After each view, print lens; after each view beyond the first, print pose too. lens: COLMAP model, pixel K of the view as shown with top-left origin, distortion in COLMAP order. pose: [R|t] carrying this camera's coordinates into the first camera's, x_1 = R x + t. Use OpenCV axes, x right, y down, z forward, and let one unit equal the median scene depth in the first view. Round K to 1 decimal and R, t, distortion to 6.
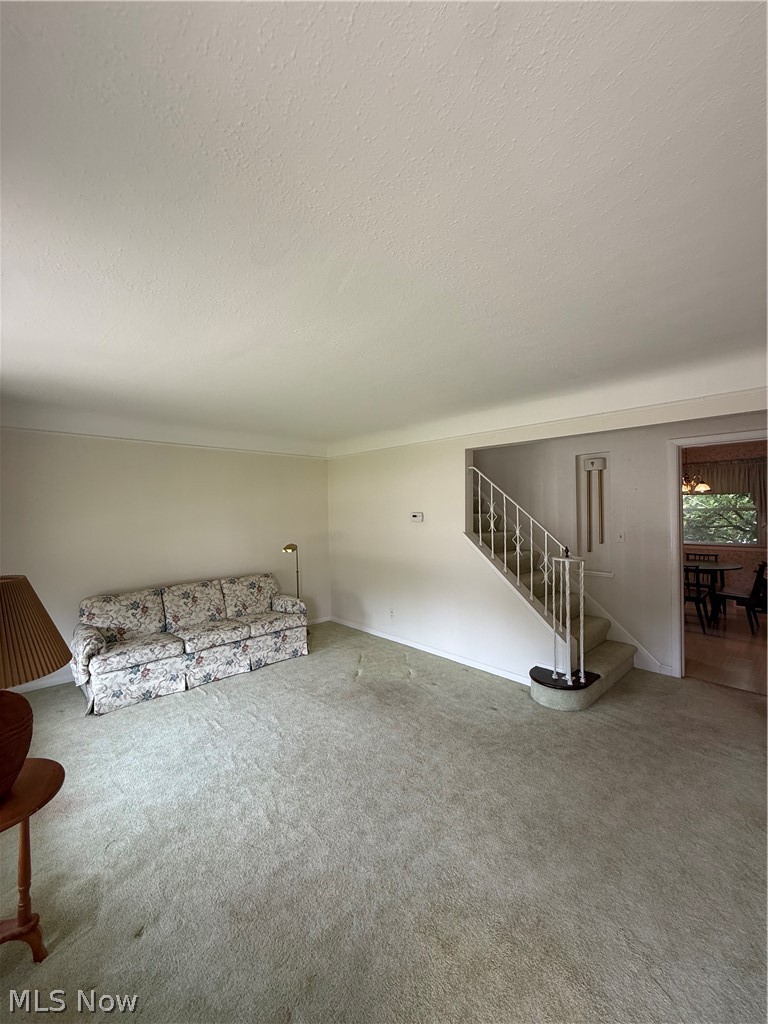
lens RADIAL K [[409.8, 0, 383.7], [0, 409.8, 510.1], [0, 0, 1]] dist [0.004413, 0.000188]
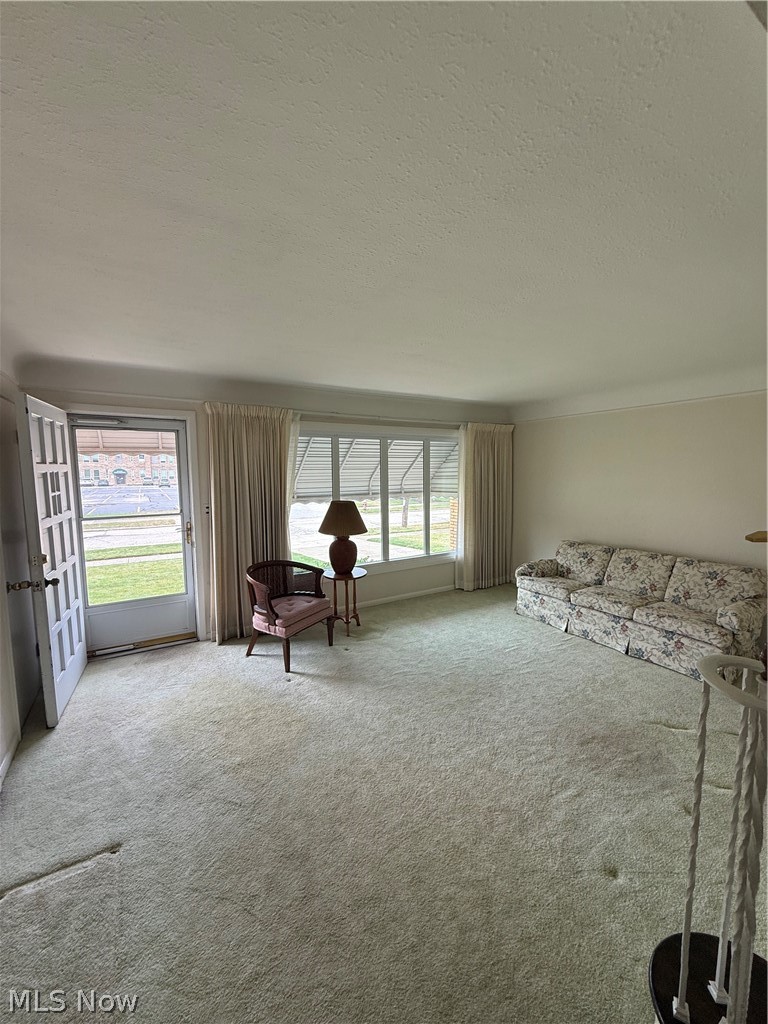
lens RADIAL K [[409.8, 0, 385.4], [0, 409.8, 510.1], [0, 0, 1]] dist [0.004413, 0.000188]
pose [[-0.209261, 0.105313, -0.972172, 0.676361], [0.006448, 0.994311, 0.106323, -0.028470], [0.977839, 0.015981, -0.208750, 0.700269]]
